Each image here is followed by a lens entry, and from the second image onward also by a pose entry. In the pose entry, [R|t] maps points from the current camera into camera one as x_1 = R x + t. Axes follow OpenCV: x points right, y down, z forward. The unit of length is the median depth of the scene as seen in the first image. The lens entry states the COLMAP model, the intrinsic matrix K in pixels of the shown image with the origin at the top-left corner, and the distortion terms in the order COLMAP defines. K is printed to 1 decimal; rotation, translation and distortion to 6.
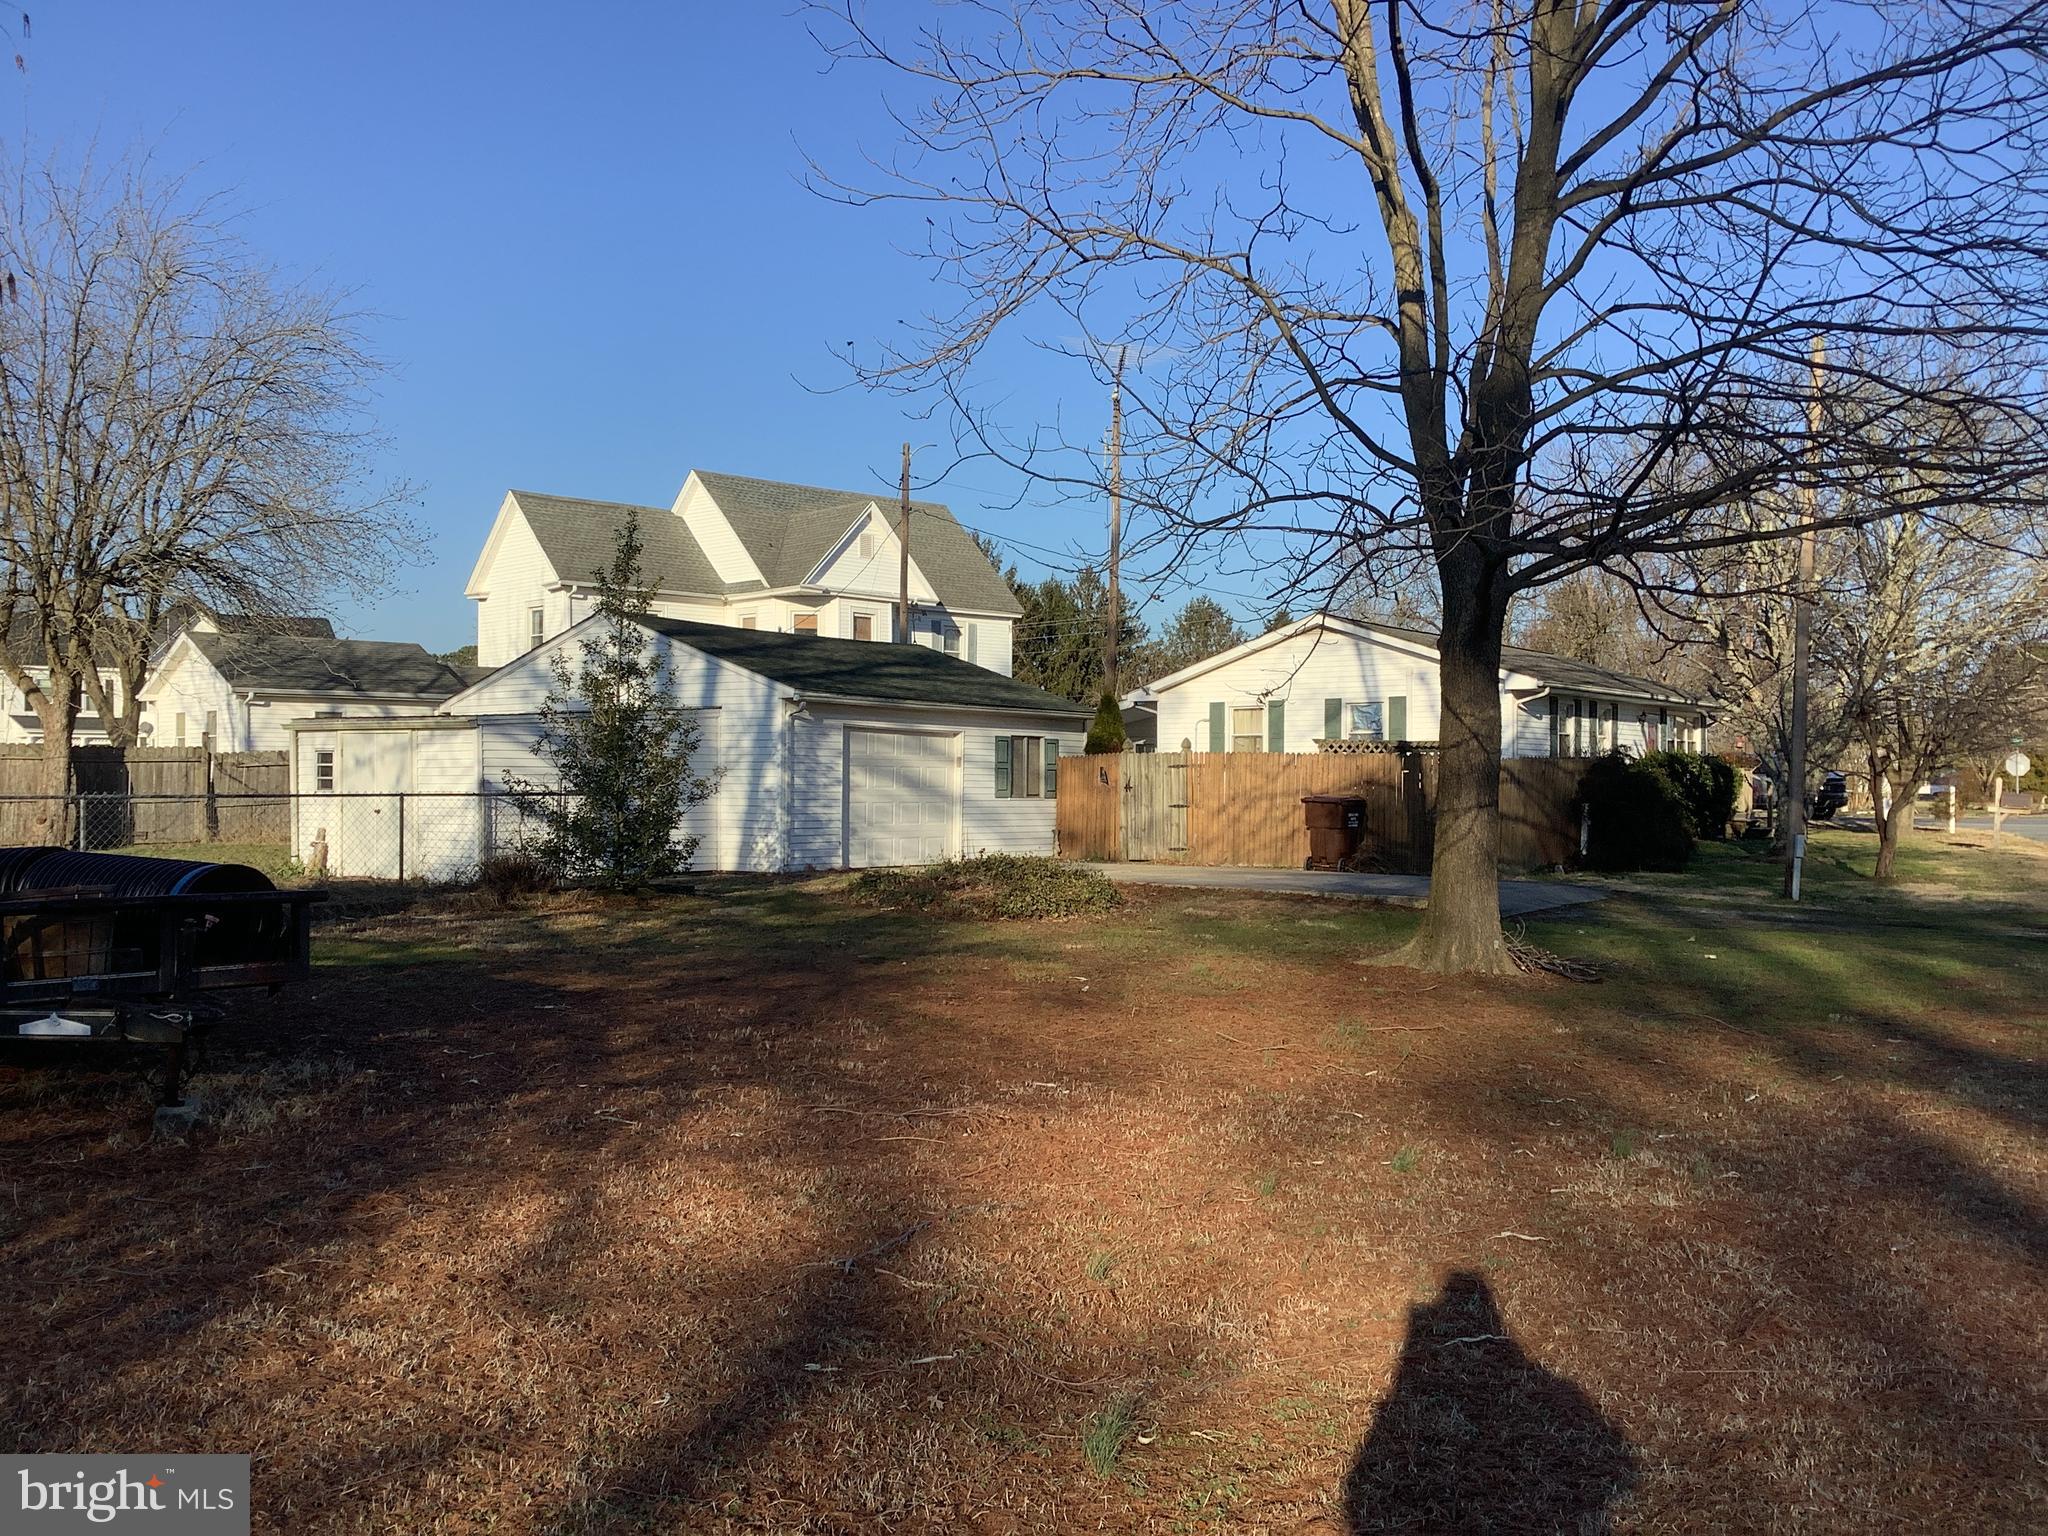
lens RADIAL K [[1858.0, 0, 1024.0], [0, 1858.0, 768.0], [0, 0, 1]] dist [0.136494, -0.279483]
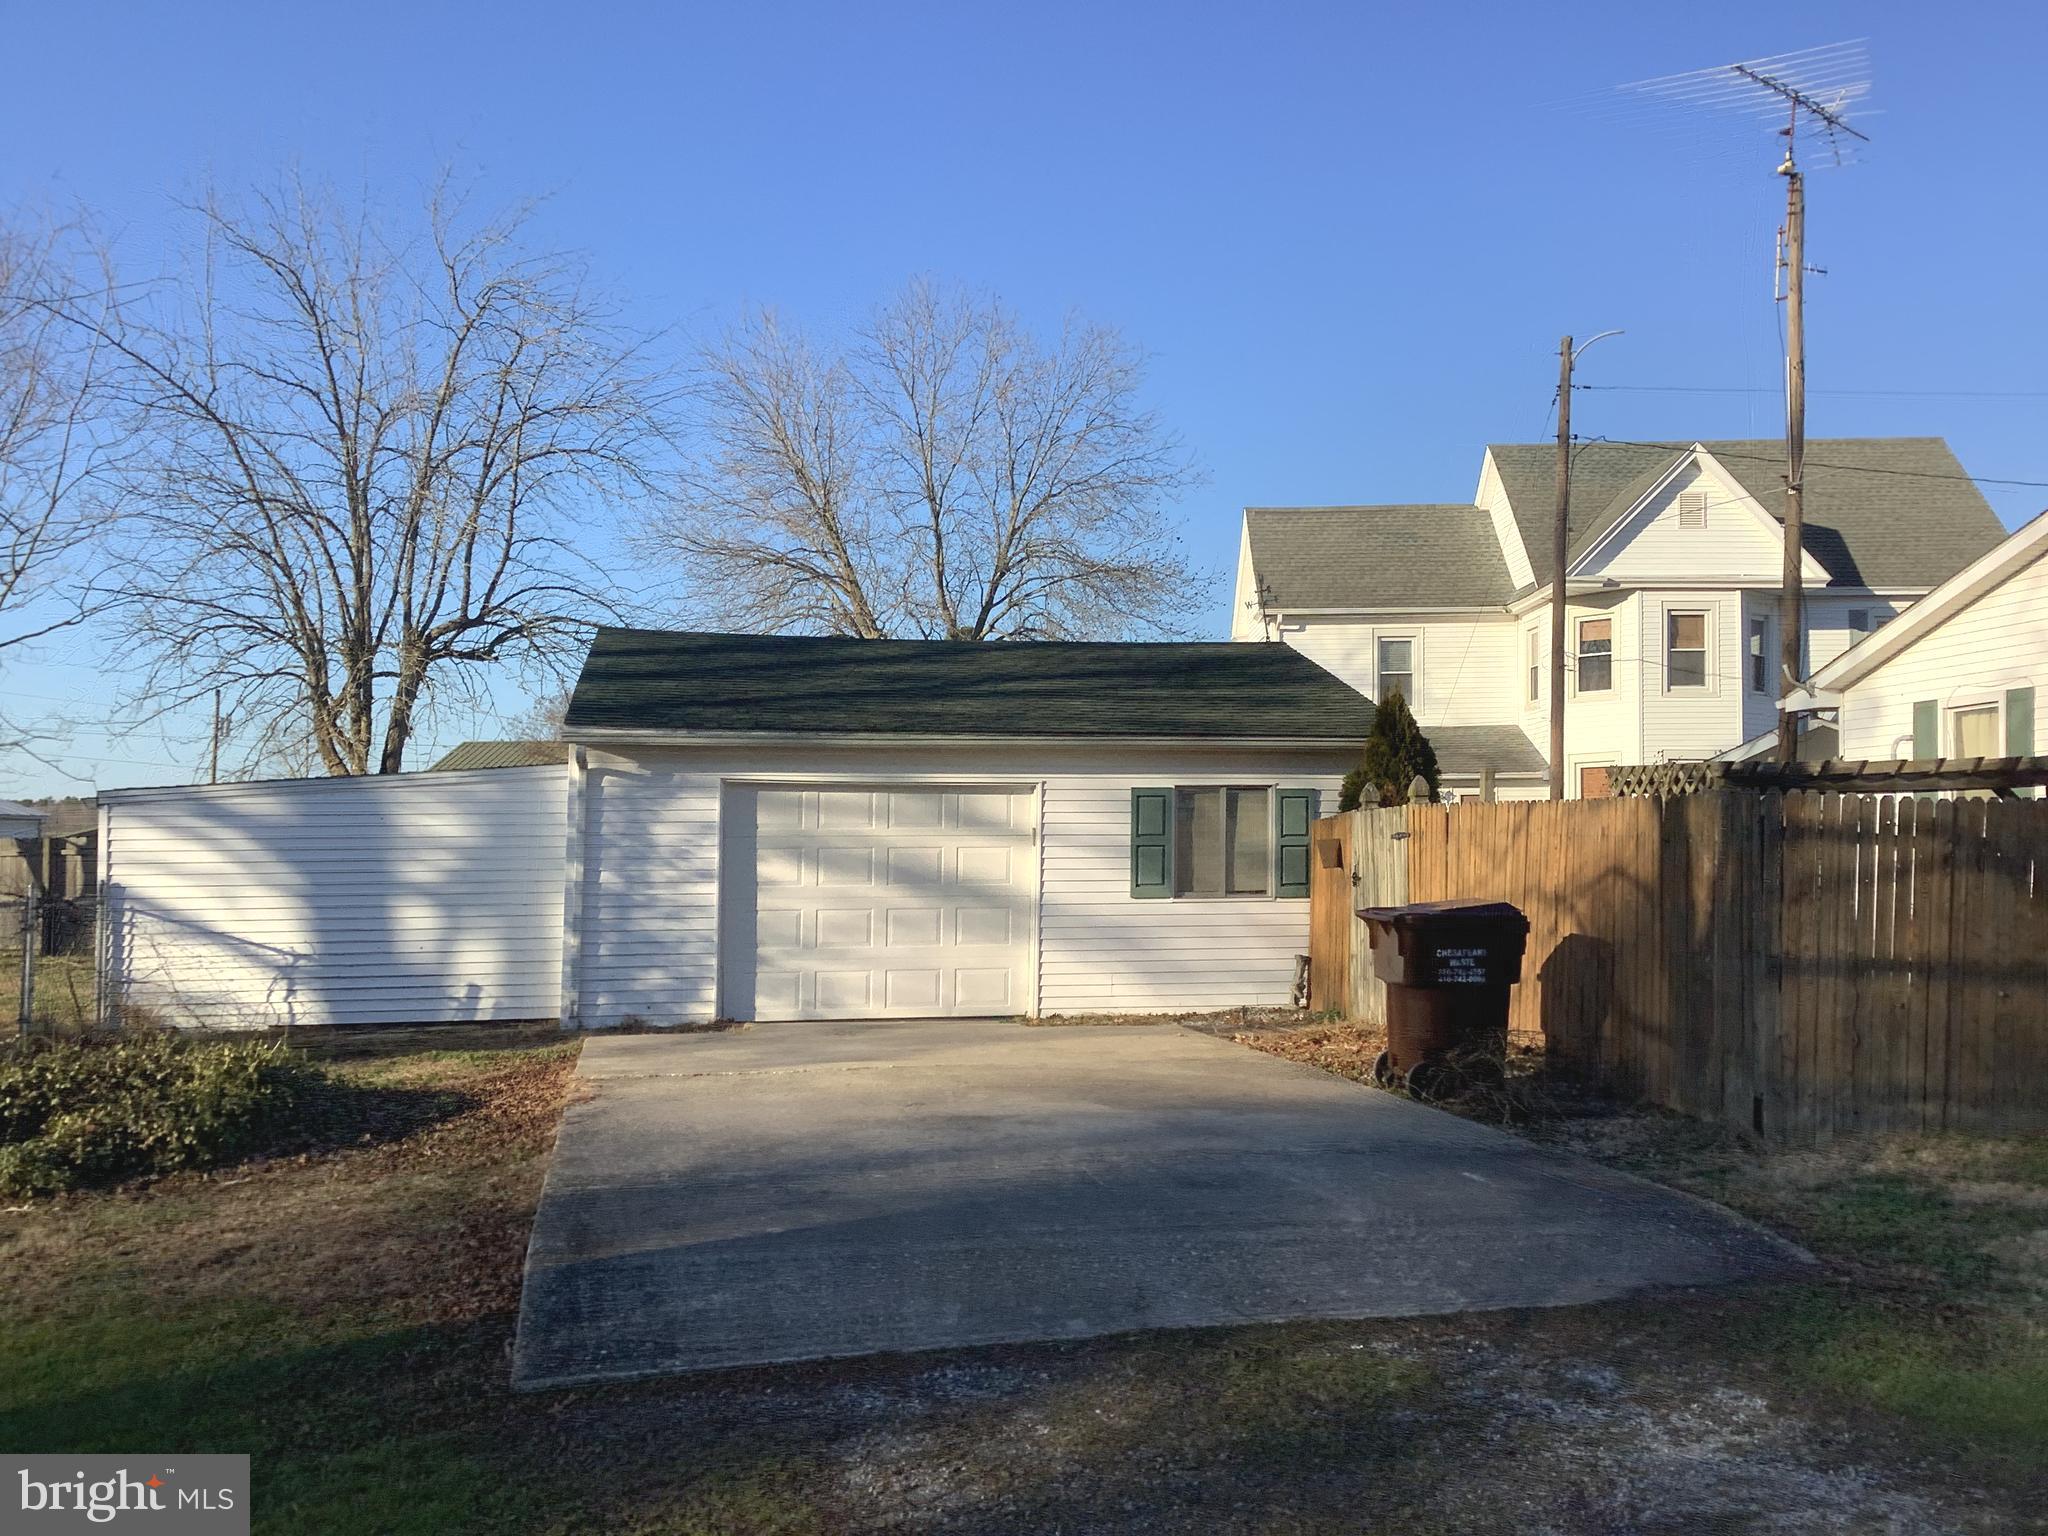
lens RADIAL K [[1839.9, 0, 1011.5], [0, 1839.9, 769.8], [0, 0, 1]] dist [0.122754, -0.222397]
pose [[0.718217, -0.044298, -0.694408, 0.588369], [0.018245, 0.998827, -0.044847, 0.002317], [0.695580, 0.019540, 0.718183, 0.987803]]
